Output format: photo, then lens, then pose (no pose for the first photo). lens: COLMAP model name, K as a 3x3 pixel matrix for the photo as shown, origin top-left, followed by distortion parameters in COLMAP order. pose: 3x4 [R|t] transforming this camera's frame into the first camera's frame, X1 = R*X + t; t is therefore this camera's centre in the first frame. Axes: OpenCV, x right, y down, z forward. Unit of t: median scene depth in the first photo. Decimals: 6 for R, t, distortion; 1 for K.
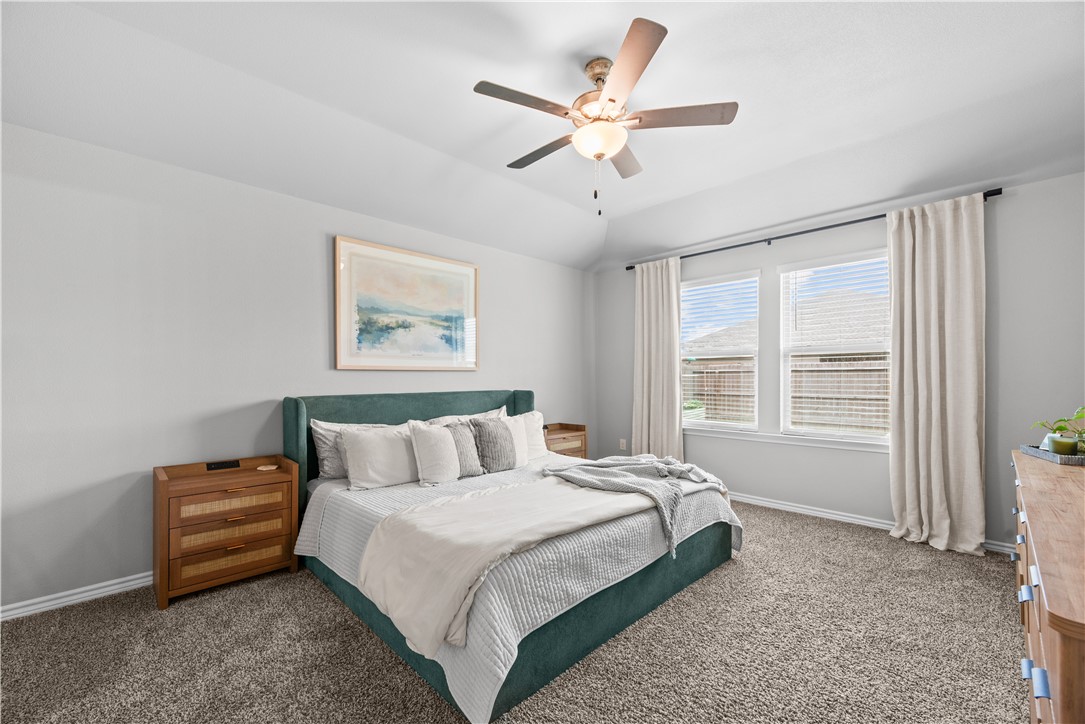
lens RADIAL K [[444.4, 0, 536.8], [0, 444.4, 380.7], [0, 0, 1]] dist [0.001704, 0.000079]
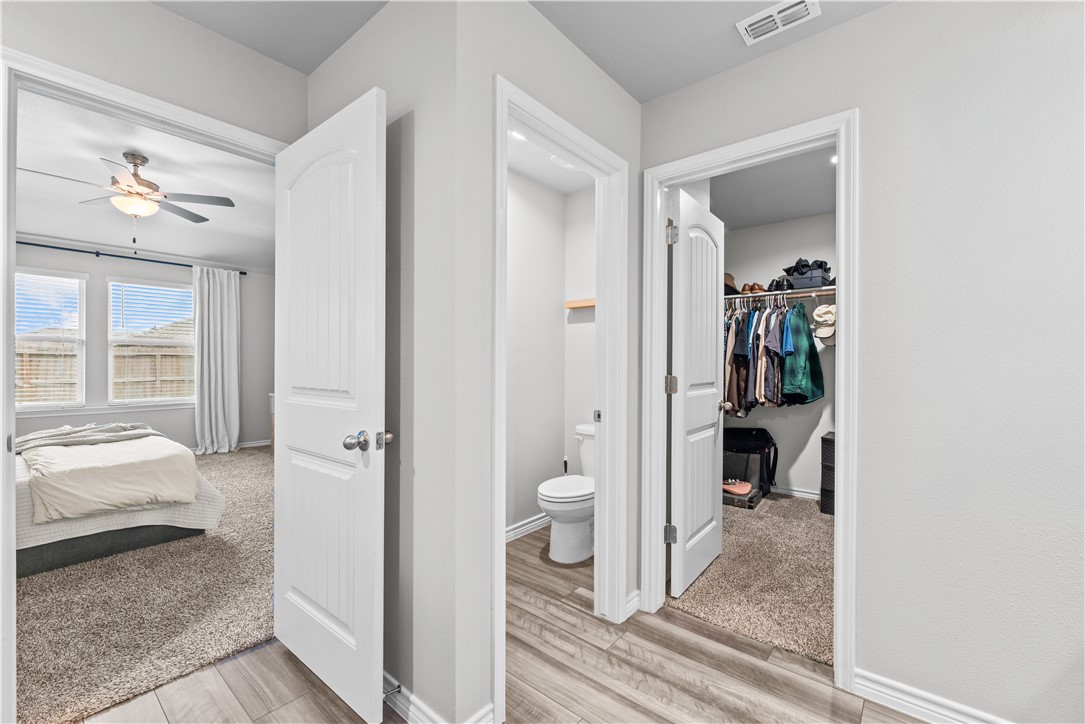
lens RADIAL K [[453.0, 0, 542.7], [0, 453.0, 359.1], [0, 0, 1]] dist [0.000607, 0.000077]
pose [[-0.096980, 0.009752, 0.995239, -0.987351], [0.005999, 0.999940, -0.009214, 0.004717], [-0.995268, 0.005077, -0.097032, -0.146912]]
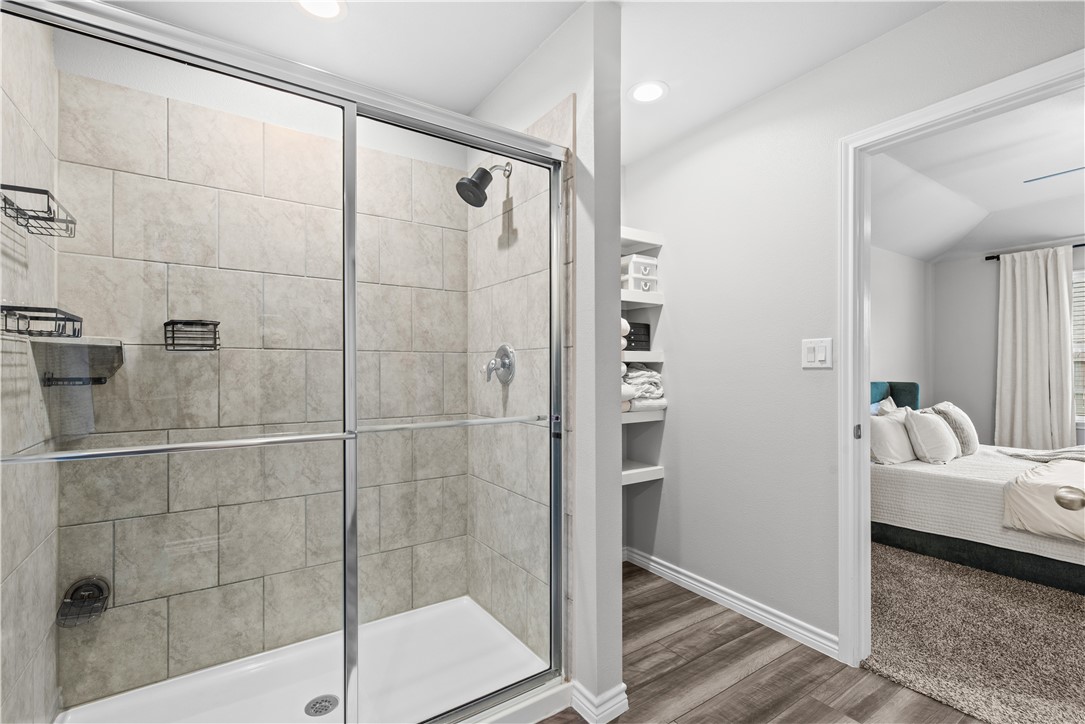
lens RADIAL K [[498.2, 0, 541.9], [0, 498.2, 372.5], [0, 0, 1]] dist [0.005331, 0.000523]
pose [[0.985892, 0.001104, -0.167381, -0.809508], [-0.001476, 0.999997, -0.002097, 0.003230], [0.167378, 0.002314, 0.985890, -0.348758]]
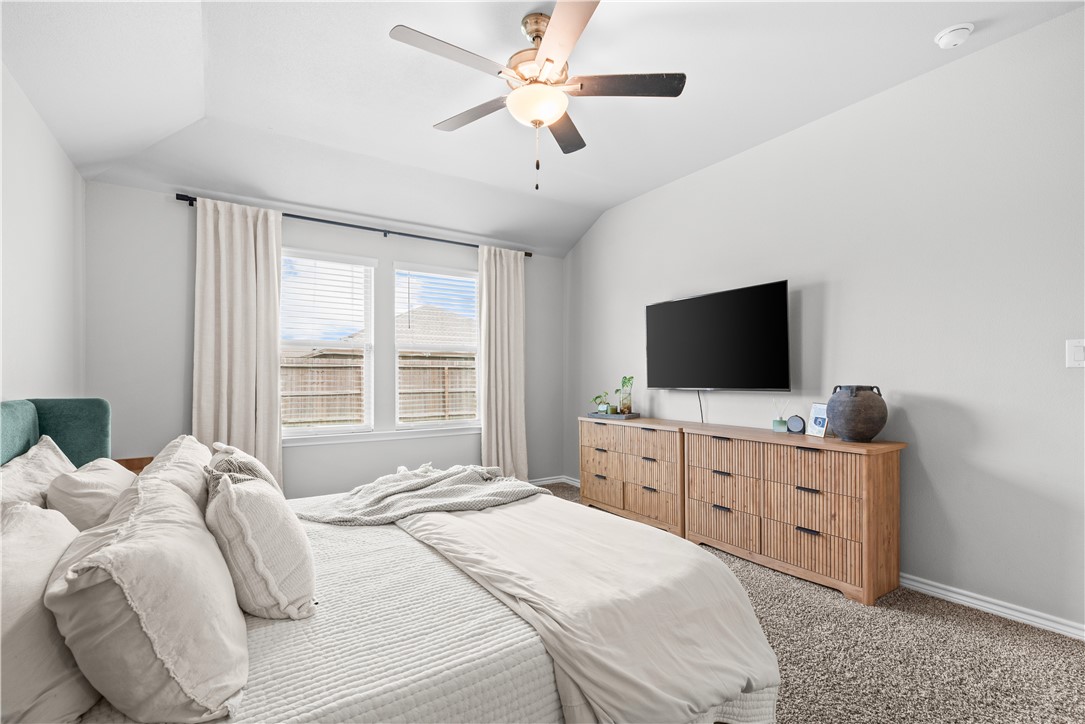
lens RADIAL K [[498.2, 0, 541.9], [0, 498.2, 372.5], [0, 0, 1]] dist [0.005331, 0.000523]
pose [[0.187091, 0.007598, 0.982313, -0.539646], [0.005492, 0.999946, -0.008780, 0.002176], [-0.982327, 0.007038, 0.187039, 0.522039]]
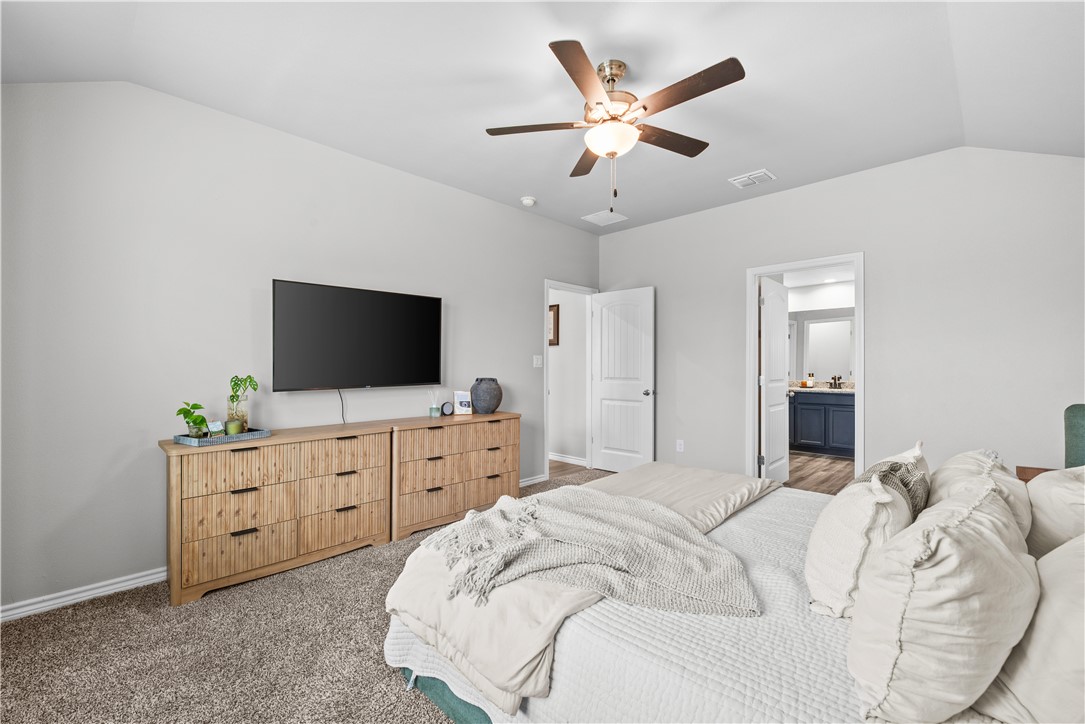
lens RADIAL K [[455.9, 0, 544.6], [0, 455.9, 364.8], [0, 0, 1]] dist [0.001150, 0.000047]
pose [[-0.999490, 0.001795, -0.031868, 0.213335], [0.001734, 0.999997, 0.001927, -0.016623], [0.031871, 0.001871, -0.999490, 1.319537]]
